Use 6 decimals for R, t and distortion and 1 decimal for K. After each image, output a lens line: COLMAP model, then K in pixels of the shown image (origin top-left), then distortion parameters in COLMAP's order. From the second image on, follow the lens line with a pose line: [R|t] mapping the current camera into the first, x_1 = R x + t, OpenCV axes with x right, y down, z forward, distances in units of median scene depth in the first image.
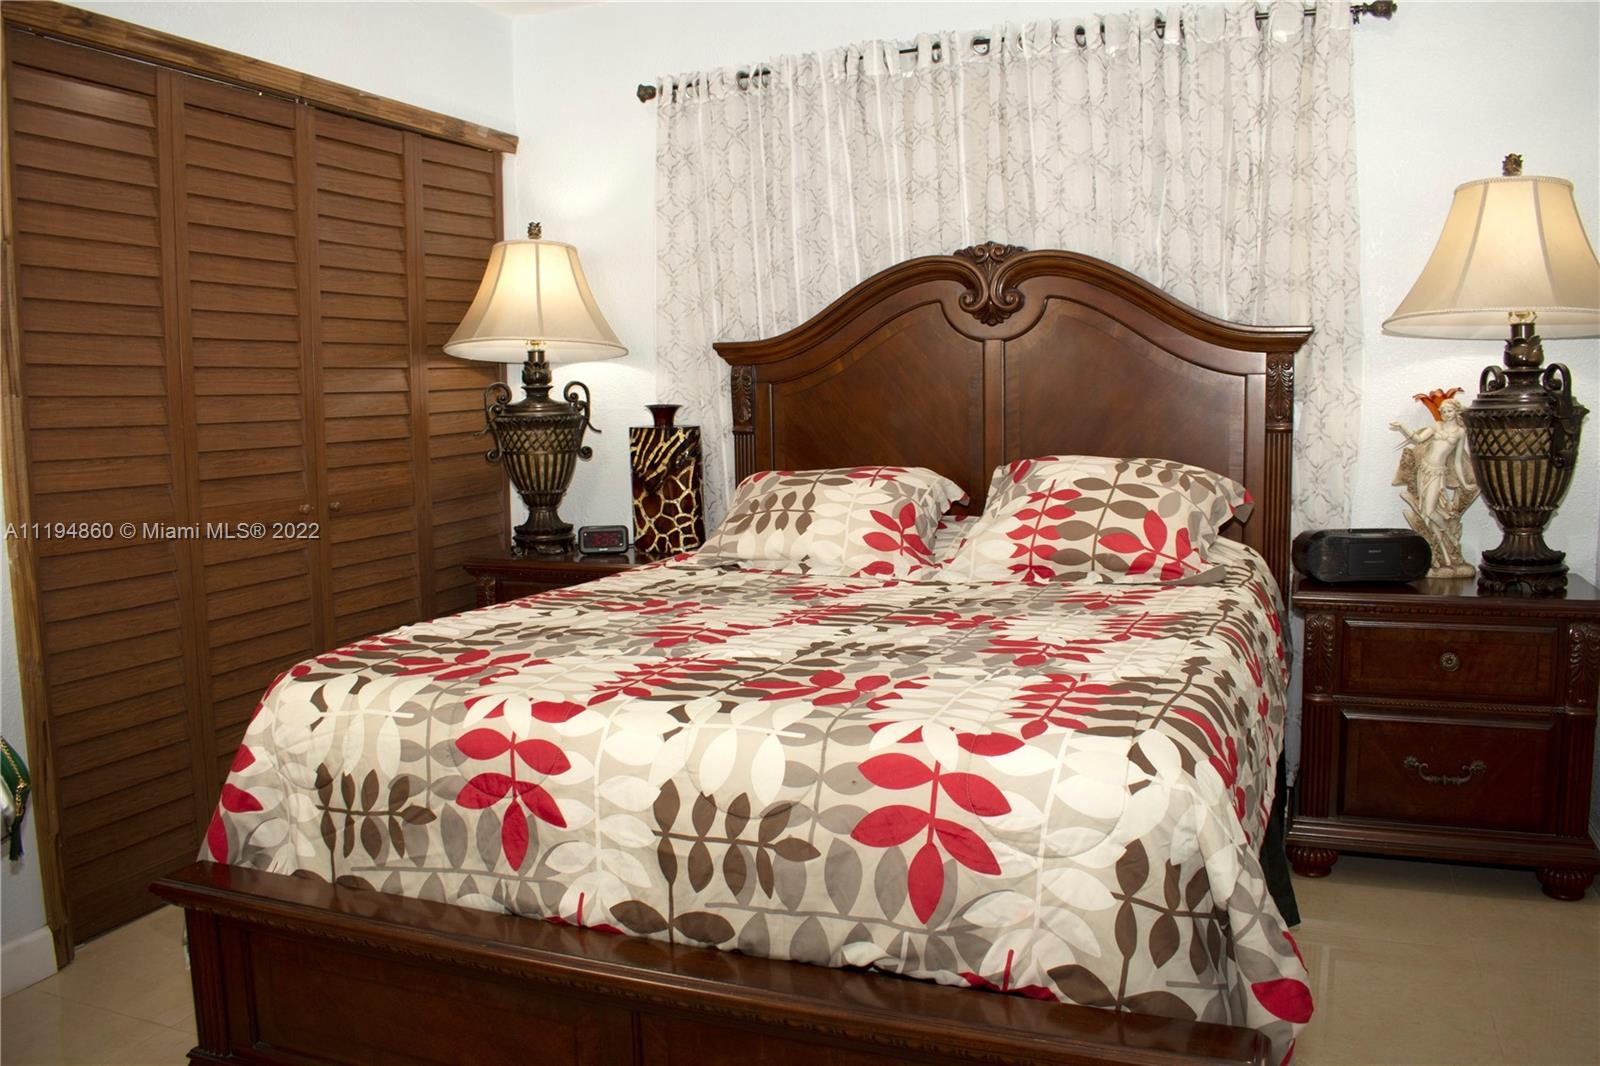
lens RADIAL K [[1262.6, 0, 800.0], [0, 1262.6, 533.0], [0, 0, 1]] dist [-0.098404, 0.013428]
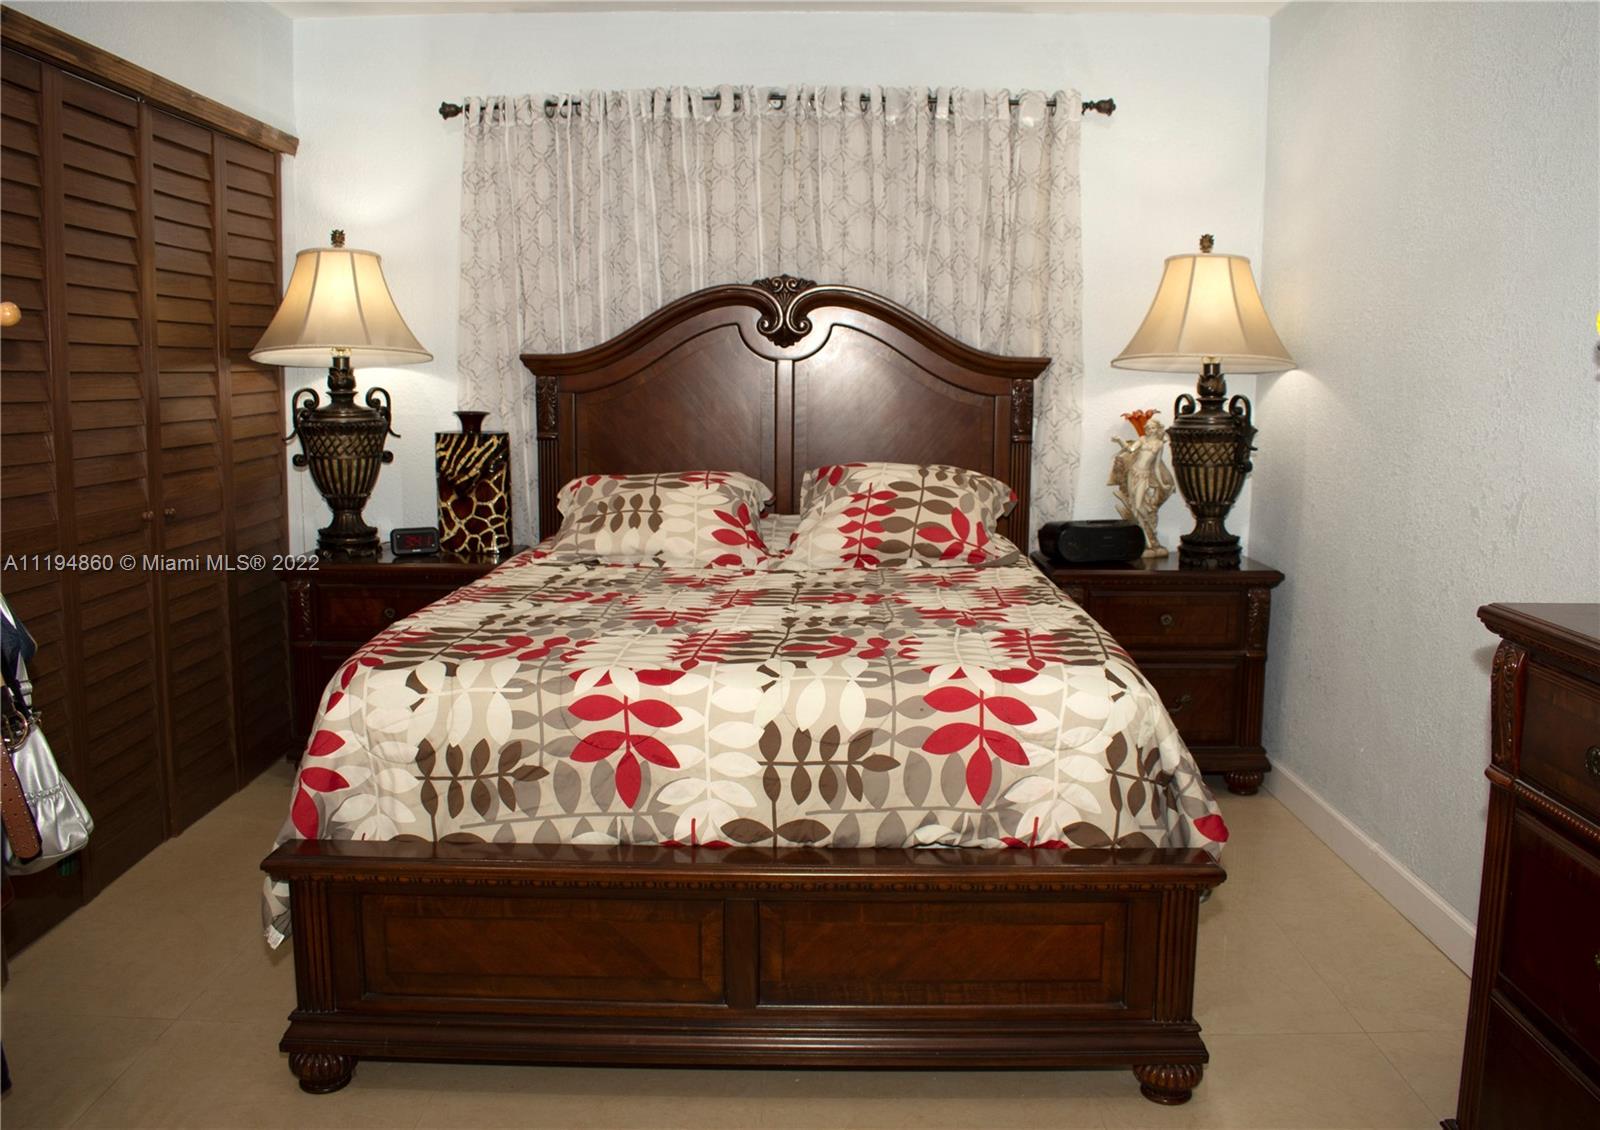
lens RADIAL K [[1325.3, 0, 800.0], [0, 1325.3, 565.0], [0, 0, 1]] dist [-0.098953, 0.007435]
pose [[0.933016, -0.025983, 0.358895, -0.311687], [0.016358, 0.999421, 0.029830, -0.002731], [-0.359462, -0.021961, 0.932901, -0.155864]]
